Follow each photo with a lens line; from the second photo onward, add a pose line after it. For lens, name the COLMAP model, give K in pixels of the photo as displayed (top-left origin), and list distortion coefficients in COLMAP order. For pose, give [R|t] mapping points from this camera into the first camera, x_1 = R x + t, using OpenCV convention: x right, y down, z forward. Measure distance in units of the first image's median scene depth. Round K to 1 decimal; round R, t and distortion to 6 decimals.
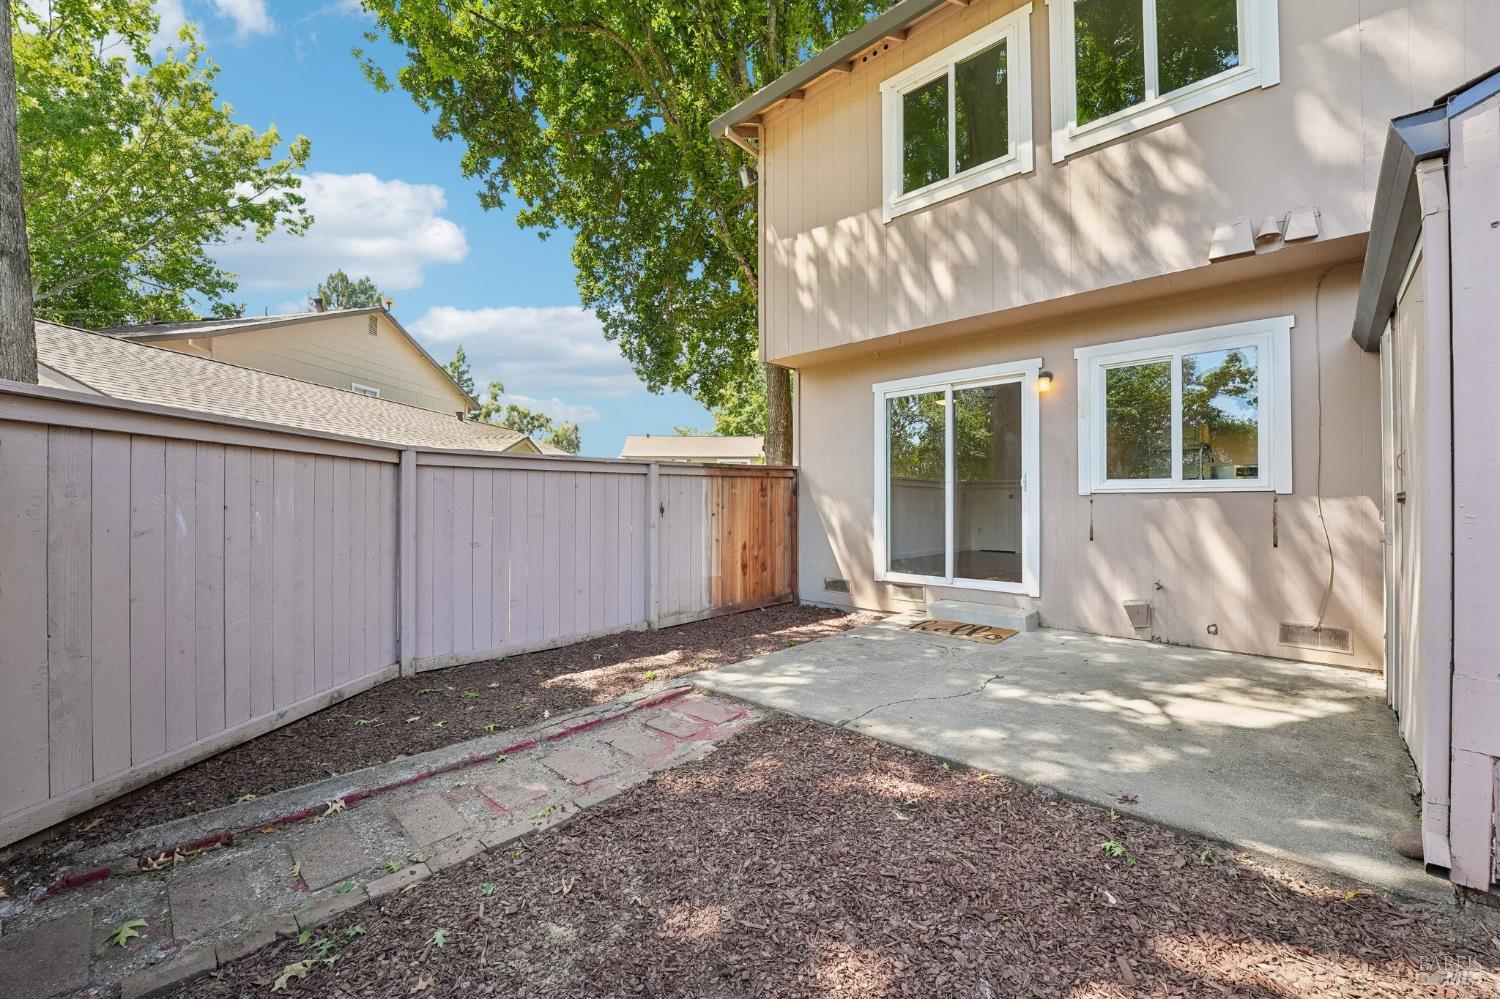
lens RADIAL K [[612.3, 0, 750.3], [0, 612.3, 498.2], [0, 0, 1]] dist [-0.014887, -0.000593]
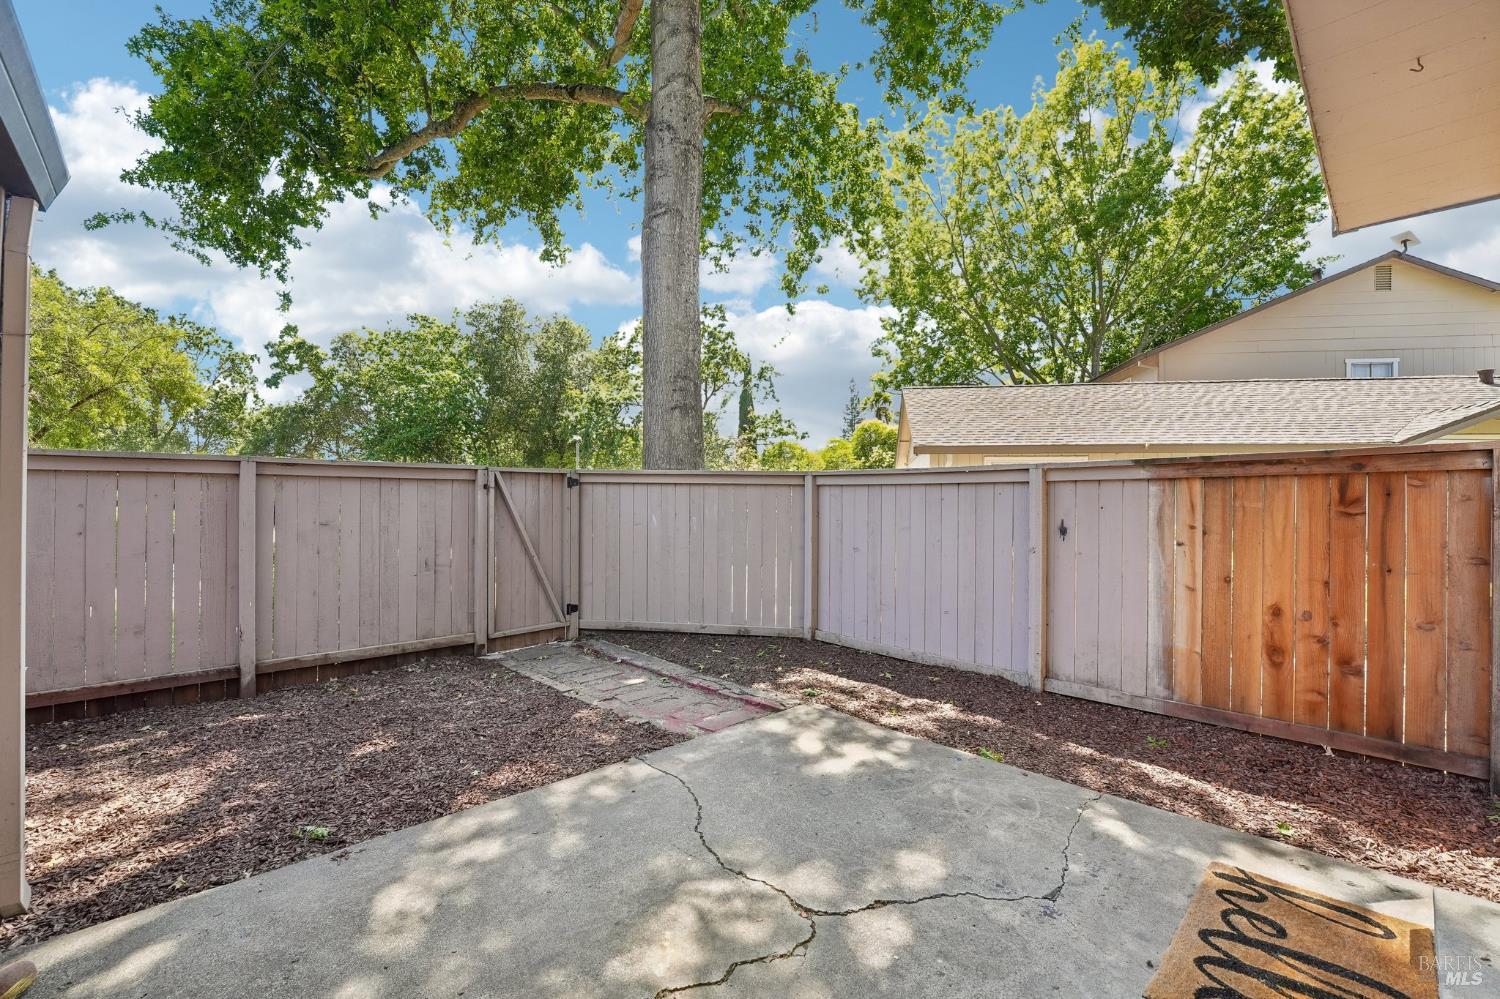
lens RADIAL K [[642.5, 0, 745.6], [0, 642.5, 497.6], [0, 0, 1]] dist [-0.019127, -0.000048]
pose [[-0.058532, 0.003111, -0.998281, 0.866780], [0.000968, 0.999995, 0.003060, -0.030595], [0.998285, -0.000787, -0.058535, 0.926115]]
